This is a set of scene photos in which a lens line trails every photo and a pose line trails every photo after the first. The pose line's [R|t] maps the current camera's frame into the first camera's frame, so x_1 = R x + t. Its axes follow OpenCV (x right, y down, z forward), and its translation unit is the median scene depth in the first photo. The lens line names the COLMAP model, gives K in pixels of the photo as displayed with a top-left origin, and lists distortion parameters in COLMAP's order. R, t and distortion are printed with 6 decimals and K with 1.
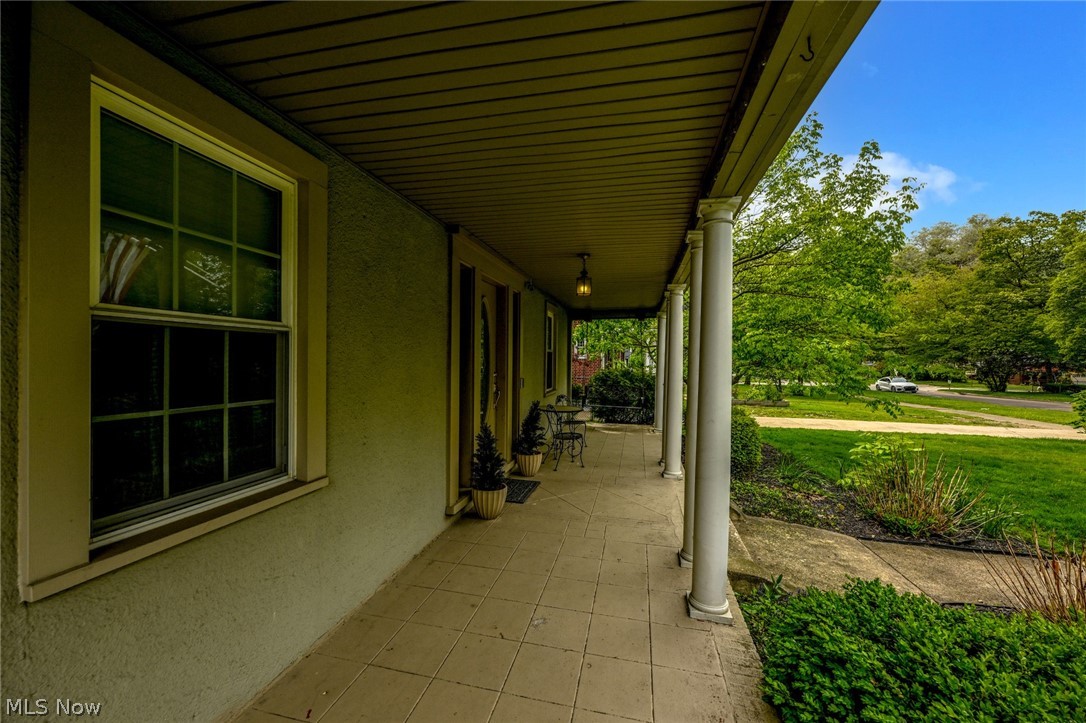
lens RADIAL K [[429.2, 0, 539.9], [0, 429.2, 361.1], [0, 0, 1]] dist [-0.001189, 0.000288]
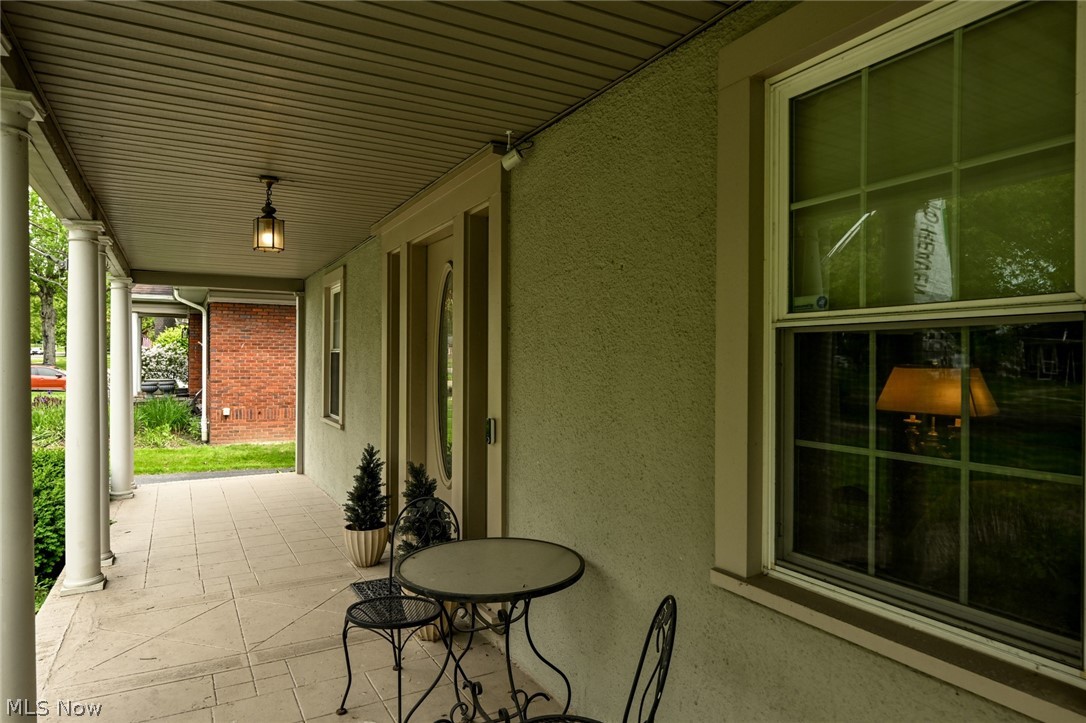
lens RADIAL K [[684.1, 0, 541.9], [0, 684.1, 369.0], [0, 0, 1]] dist [0.010619, 0.001956]
pose [[-0.751042, -0.010993, -0.660163, 0.276610], [-0.020671, 0.999763, 0.006868, -0.013404], [0.659931, 0.018805, -0.751091, 1.449346]]
